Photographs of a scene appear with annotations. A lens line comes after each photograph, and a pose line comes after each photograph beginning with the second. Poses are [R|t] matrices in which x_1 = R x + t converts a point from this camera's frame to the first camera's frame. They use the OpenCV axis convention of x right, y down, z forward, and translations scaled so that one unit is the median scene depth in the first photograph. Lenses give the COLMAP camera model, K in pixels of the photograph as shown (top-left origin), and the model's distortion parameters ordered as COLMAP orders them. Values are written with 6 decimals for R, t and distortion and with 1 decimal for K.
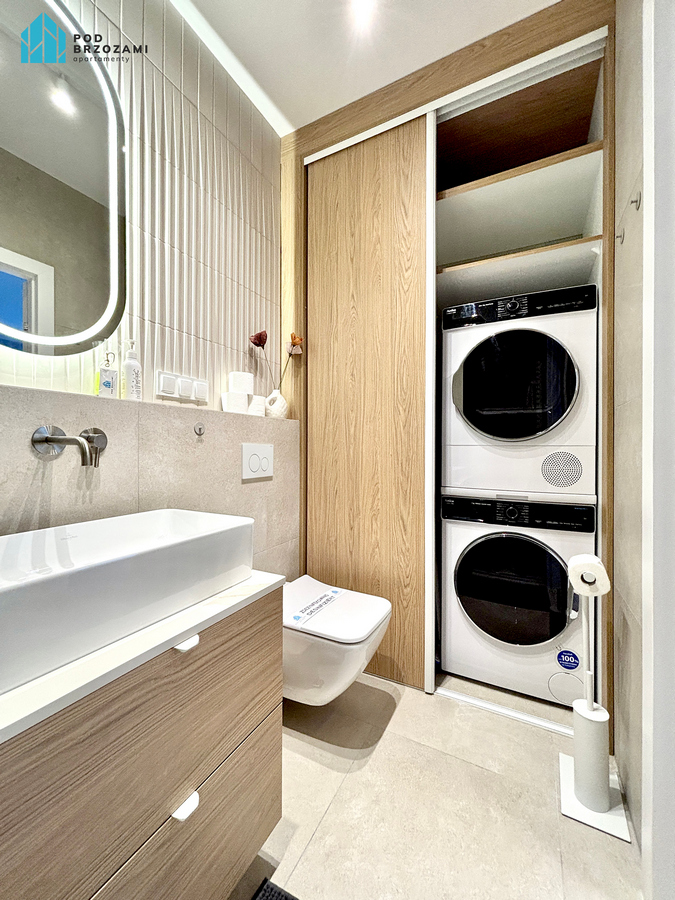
lens RADIAL K [[356.7, 0, 333.3], [0, 356.7, 445.6], [0, 0, 1]] dist [0.001592, 0.000051]
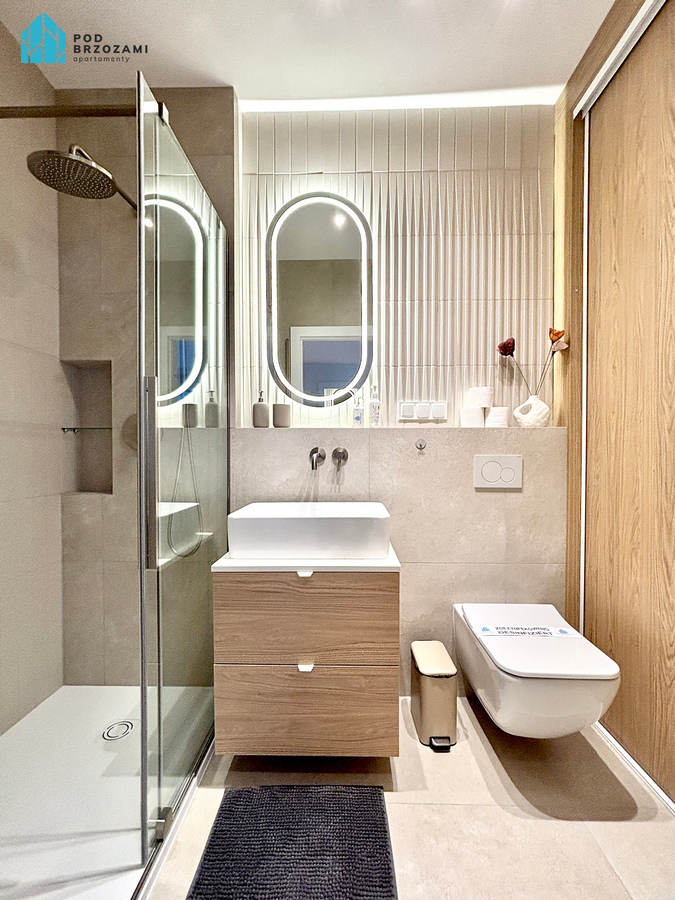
lens RADIAL K [[356.7, 0, 330.6], [0, 356.7, 460.1], [0, 0, 1]] dist [0.001592, 0.000051]
pose [[0.463291, 0.003777, -0.886198, 0.540310], [0.008714, 0.999923, 0.008817, -0.004992], [0.886163, -0.011808, 0.463223, 0.145209]]
